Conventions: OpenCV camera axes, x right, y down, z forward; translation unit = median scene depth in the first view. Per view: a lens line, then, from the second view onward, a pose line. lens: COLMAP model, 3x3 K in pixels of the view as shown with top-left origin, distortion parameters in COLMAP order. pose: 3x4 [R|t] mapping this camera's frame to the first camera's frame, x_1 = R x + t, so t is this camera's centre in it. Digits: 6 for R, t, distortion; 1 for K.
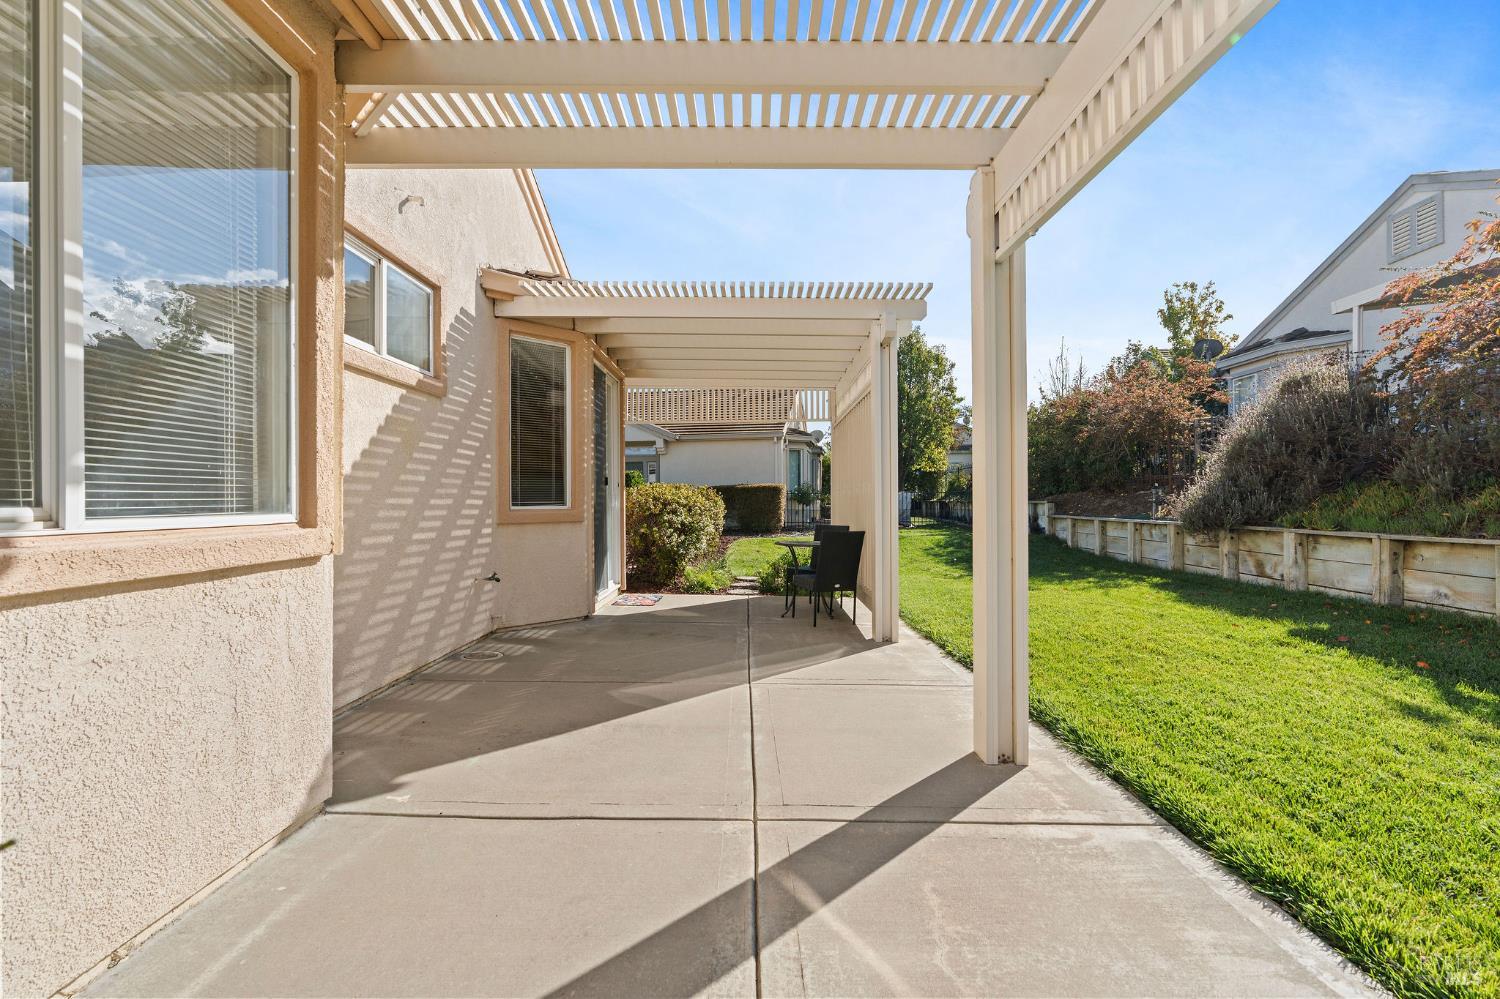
lens RADIAL K [[675.3, 0, 746.3], [0, 675.3, 504.3], [0, 0, 1]] dist [-0.009474, 0.002433]
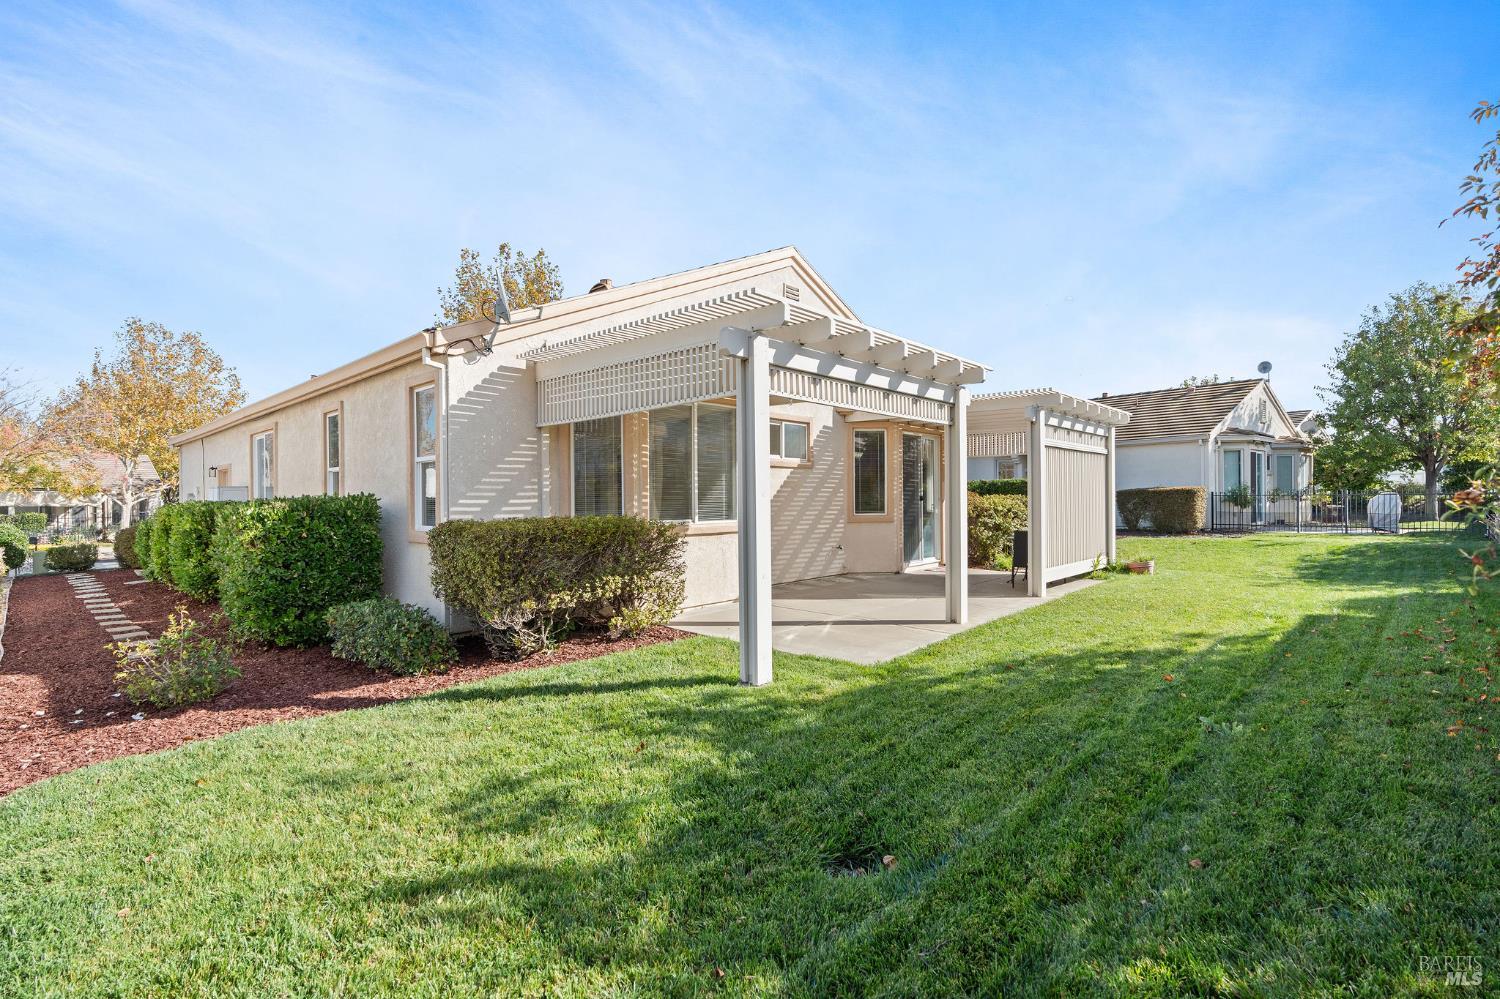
lens RADIAL K [[675.3, 0, 750.2], [0, 675.3, 497.9], [0, 0, 1]] dist [-0.009474, 0.002433]
pose [[0.742986, 0.002346, -0.669303, 0.793112], [-0.001362, 0.999997, 0.001992, -0.049080], [0.669306, -0.000568, 0.742987, -0.735692]]
